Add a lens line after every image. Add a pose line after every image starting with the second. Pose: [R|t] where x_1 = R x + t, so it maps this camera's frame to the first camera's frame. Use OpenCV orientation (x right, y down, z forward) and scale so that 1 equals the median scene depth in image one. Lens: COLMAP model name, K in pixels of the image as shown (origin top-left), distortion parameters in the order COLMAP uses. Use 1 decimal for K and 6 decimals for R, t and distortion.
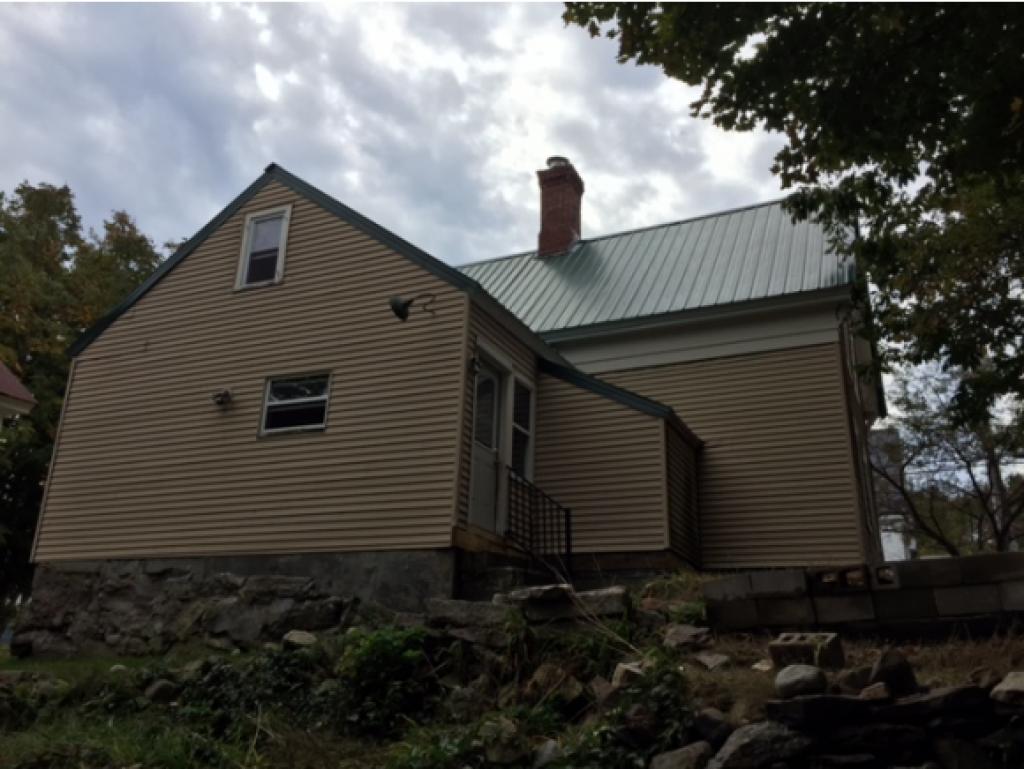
lens RADIAL K [[869.8, 0, 518.4], [0, 869.8, 378.0], [0, 0, 1]] dist [0.085449, -0.136247]
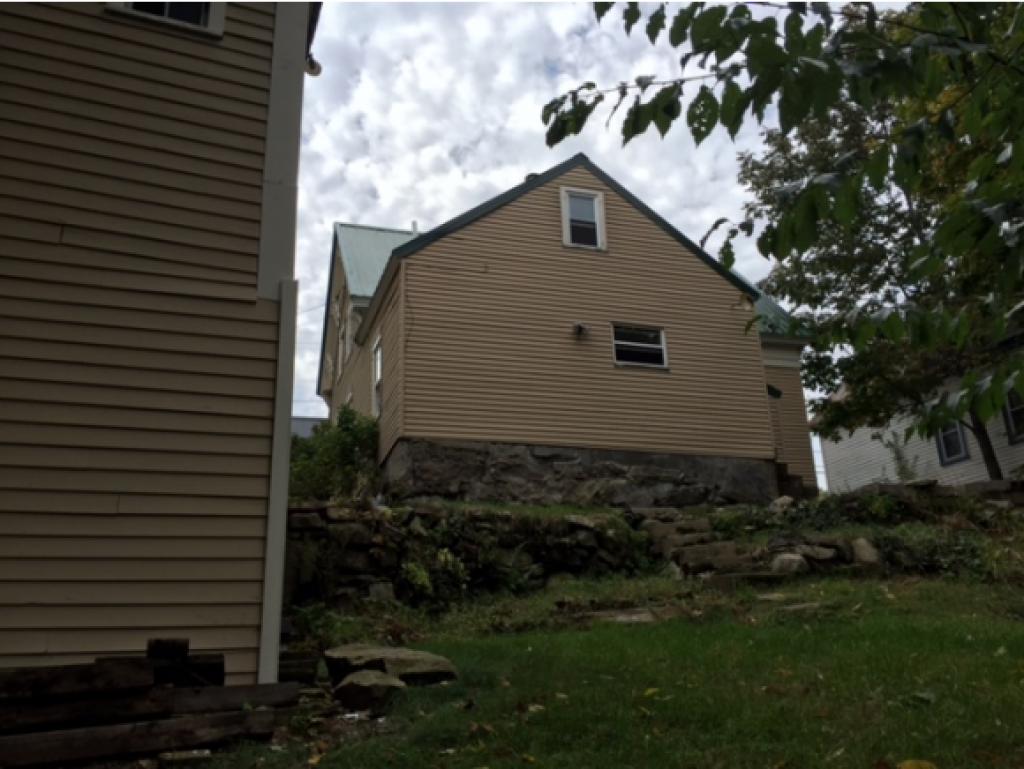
lens RADIAL K [[869.8, 0, 518.4], [0, 869.8, 378.0], [0, 0, 1]] dist [0.085449, -0.136247]
pose [[0.738215, 0.168138, 0.653275, -1.333950], [-0.175273, 0.982986, -0.054936, 0.193932], [-0.651397, -0.073947, 0.755125, 0.089799]]
